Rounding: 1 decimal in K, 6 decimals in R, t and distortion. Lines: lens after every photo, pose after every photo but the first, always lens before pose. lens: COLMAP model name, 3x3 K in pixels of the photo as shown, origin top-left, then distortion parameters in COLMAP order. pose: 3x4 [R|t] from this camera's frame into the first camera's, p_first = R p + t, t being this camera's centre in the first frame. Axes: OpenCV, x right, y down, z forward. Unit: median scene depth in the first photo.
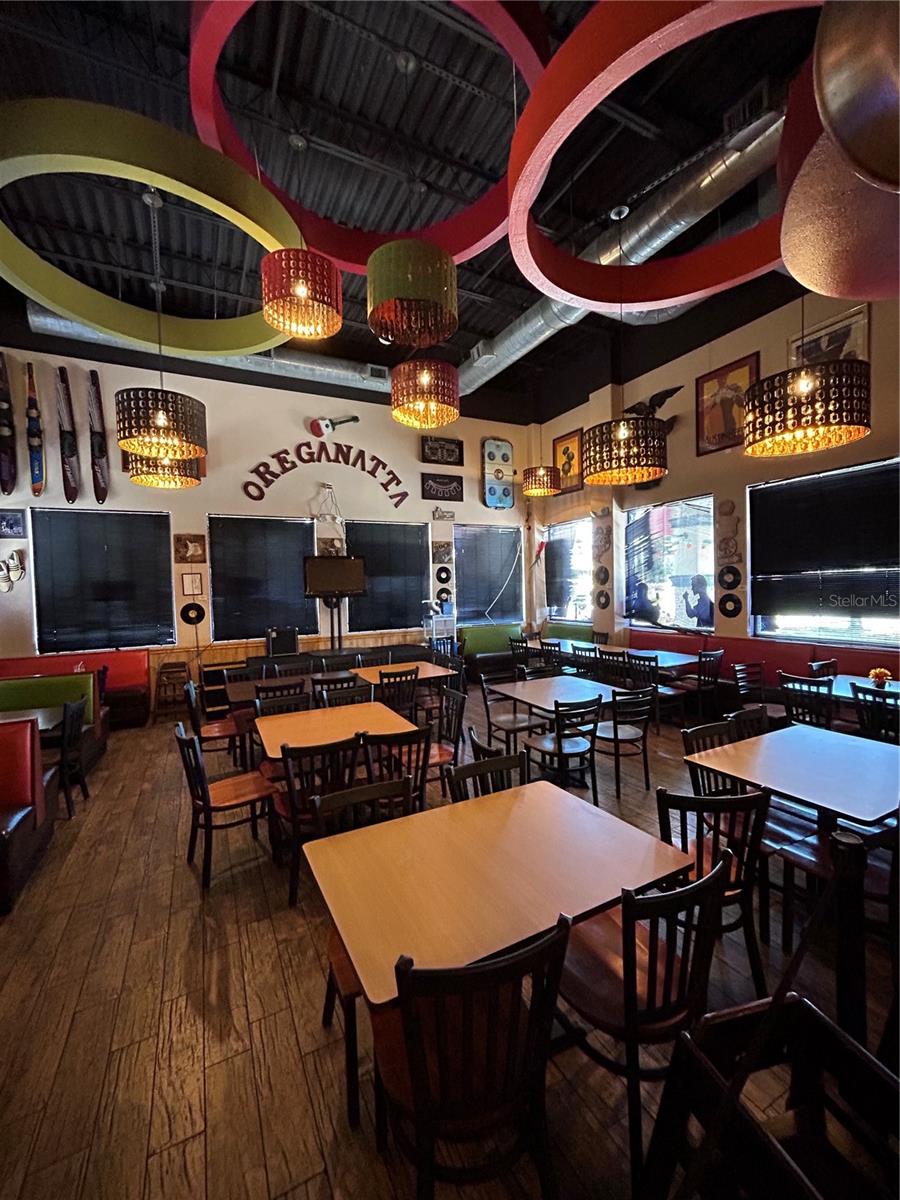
lens RADIAL K [[482.8, 0, 440.6], [0, 482.8, 603.8], [0, 0, 1]] dist [0.002209, 0.000086]
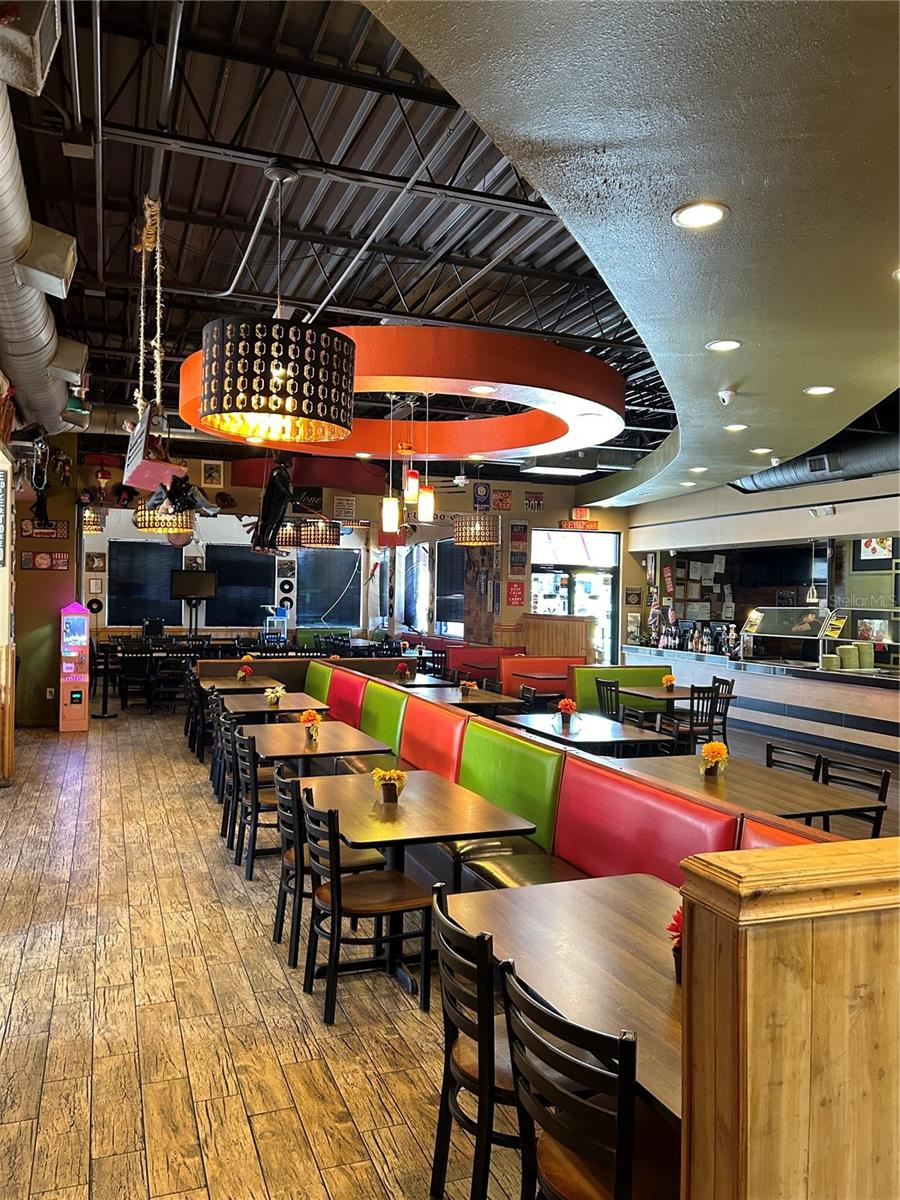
lens RADIAL K [[903.6, 0, 461.8], [0, 903.6, 610.9], [0, 0, 1]] dist [0.037943, -0.010871]
pose [[0.993889, 0.045134, -0.100731, 0.805472], [-0.047266, 0.998704, -0.018876, 0.031014], [0.099749, 0.023522, 0.994735, -1.507911]]
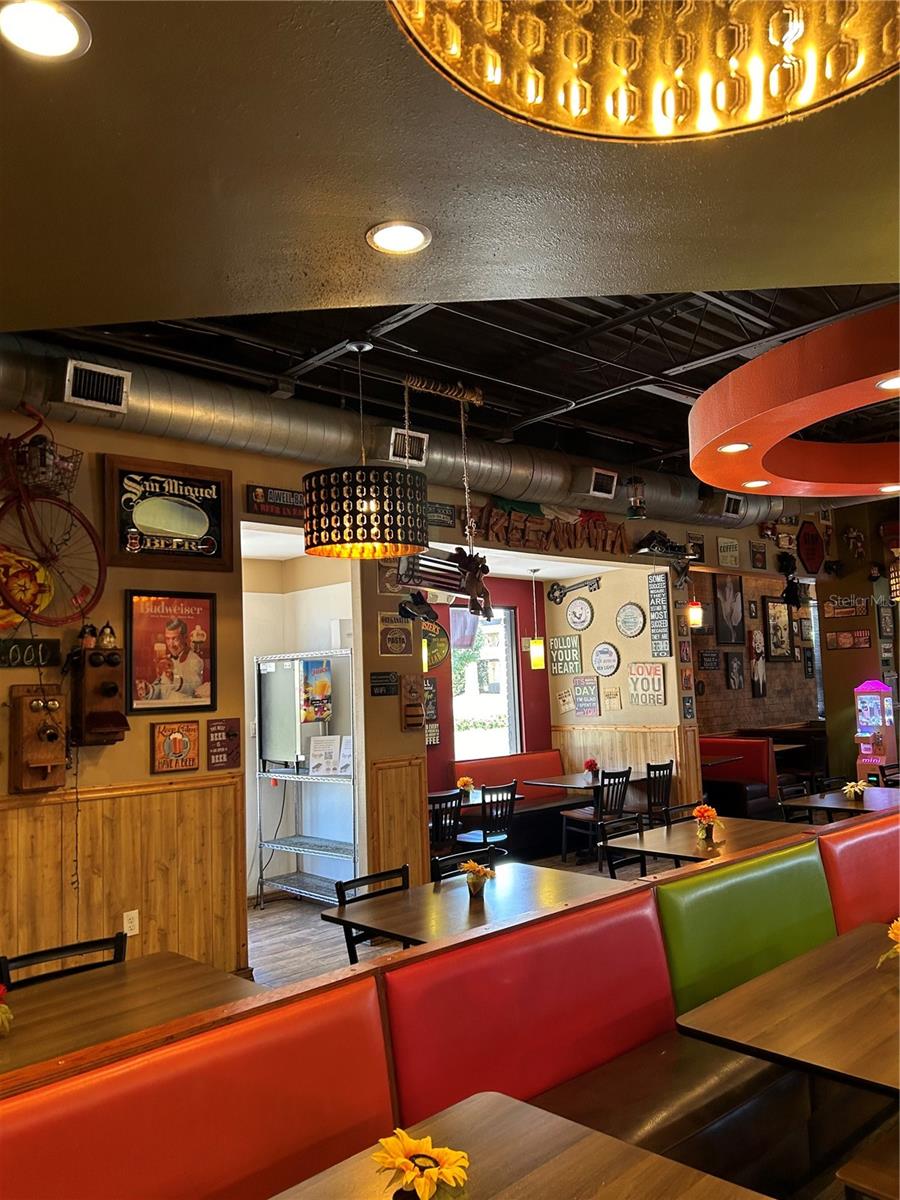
lens RADIAL K [[903.6, 0, 446.8], [0, 903.6, 604.3], [0, 0, 1]] dist [0.037943, -0.010871]
pose [[0.281505, -0.066691, -0.957239, 1.202438], [-0.003337, 0.997508, -0.070478, 0.003867], [0.959554, 0.023035, 0.280581, -1.157124]]
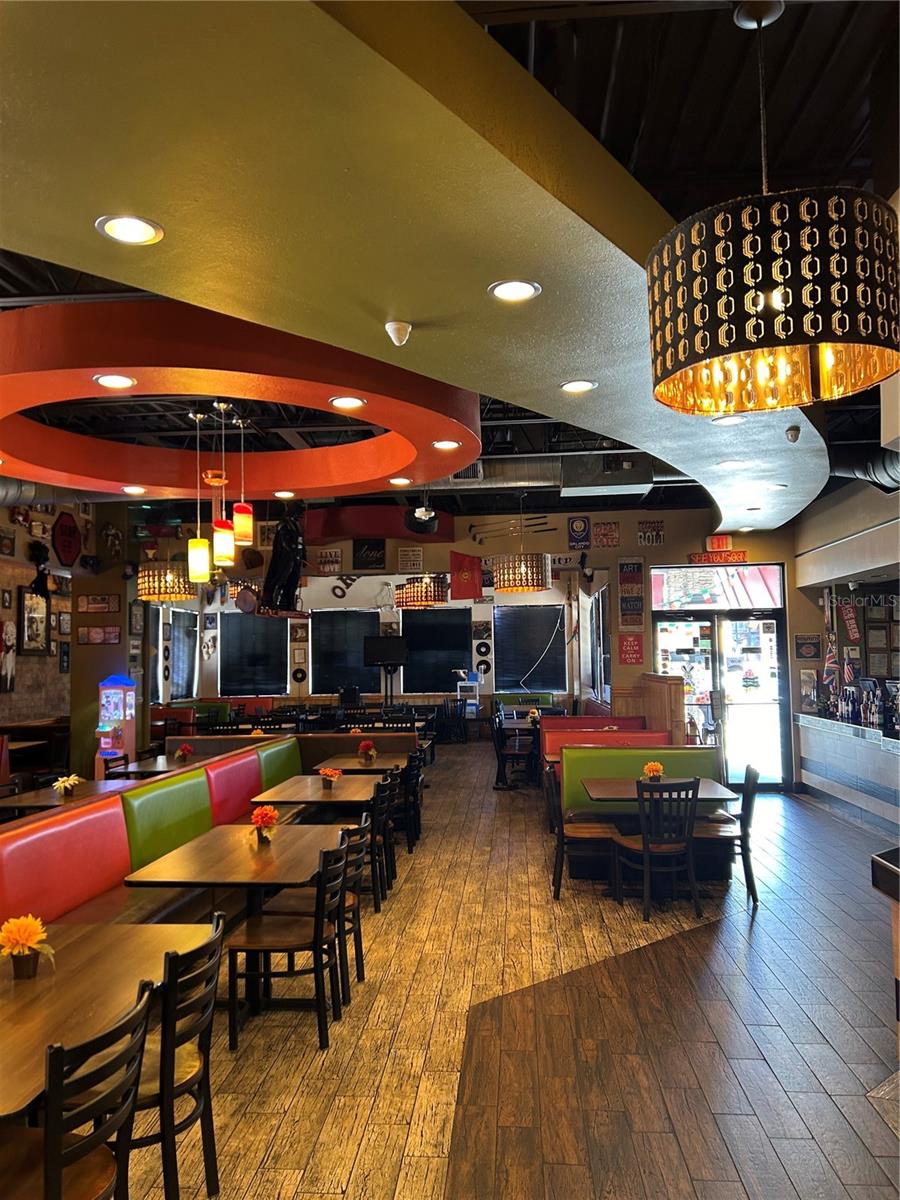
lens RADIAL K [[903.6, 0, 437.0], [0, 903.6, 605.2], [0, 0, 1]] dist [0.037943, -0.010871]
pose [[0.854515, -0.018253, -0.519105, 1.214022], [-0.024907, 0.996793, -0.076050, 0.005408], [0.518829, 0.077915, 0.851320, -1.101311]]
